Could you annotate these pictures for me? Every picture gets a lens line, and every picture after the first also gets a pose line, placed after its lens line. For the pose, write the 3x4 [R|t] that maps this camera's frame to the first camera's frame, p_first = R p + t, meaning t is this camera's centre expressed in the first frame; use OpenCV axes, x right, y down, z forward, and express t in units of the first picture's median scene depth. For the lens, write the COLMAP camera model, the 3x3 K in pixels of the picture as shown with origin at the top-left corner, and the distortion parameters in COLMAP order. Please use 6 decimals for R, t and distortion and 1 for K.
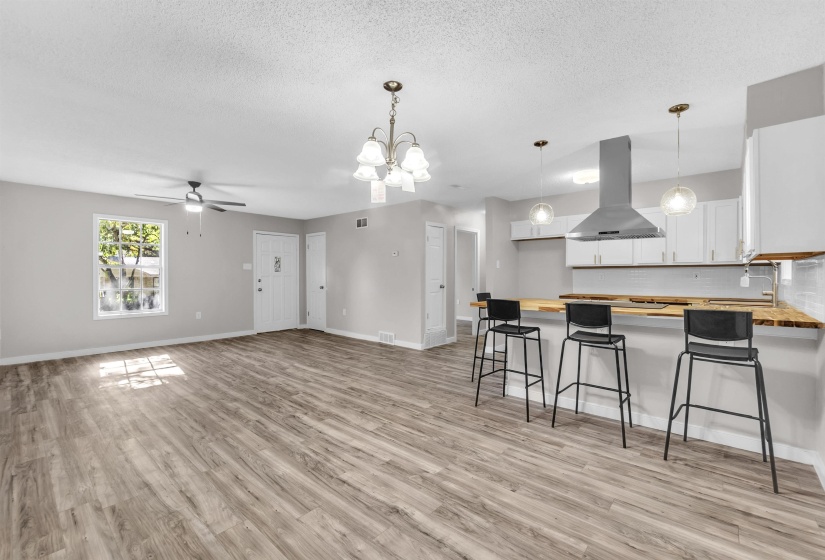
lens RADIAL K [[361.6, 0, 406.8], [0, 361.6, 276.3], [0, 0, 1]] dist [-0.007363, 0.002986]
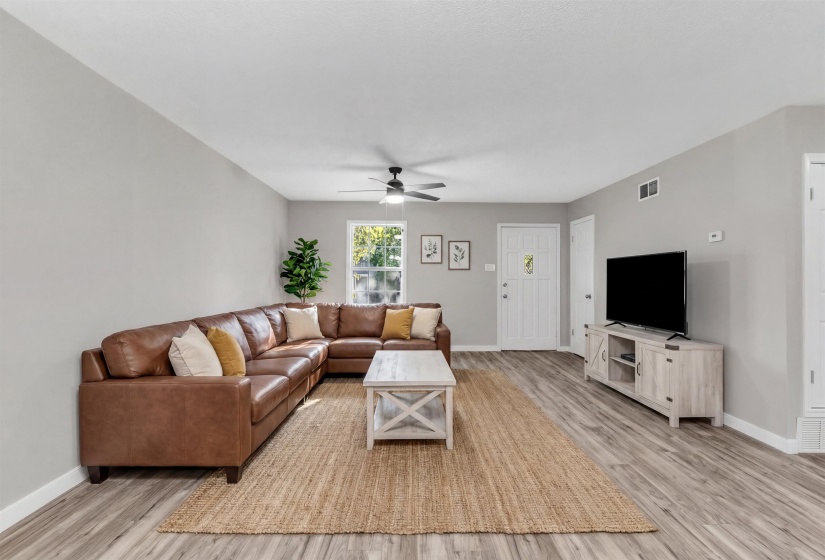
lens RADIAL K [[361.6, 0, 408.6], [0, 361.6, 273.9], [0, 0, 1]] dist [-0.007363, 0.002986]
pose [[0.675934, -0.002938, -0.736956, 0.094611], [-0.009081, 0.999883, -0.012315, -0.001550], [0.736906, 0.015017, 0.675829, 0.706977]]
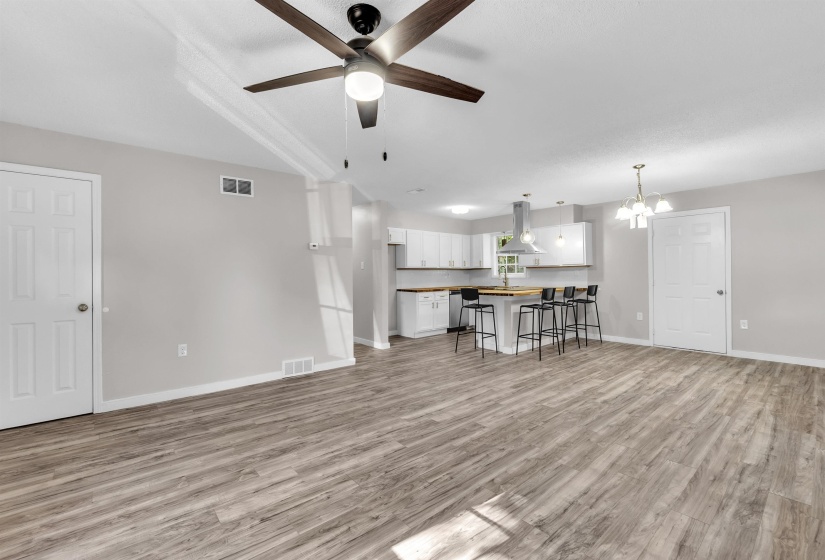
lens RADIAL K [[361.6, 0, 412.5], [0, 361.6, 275.8], [0, 0, 1]] dist [-0.007363, 0.002986]
pose [[0.121421, -0.004428, 0.992591, -1.463116], [0.012556, 0.999917, 0.002925, -0.005673], [-0.992522, 0.012108, 0.121466, 1.435732]]
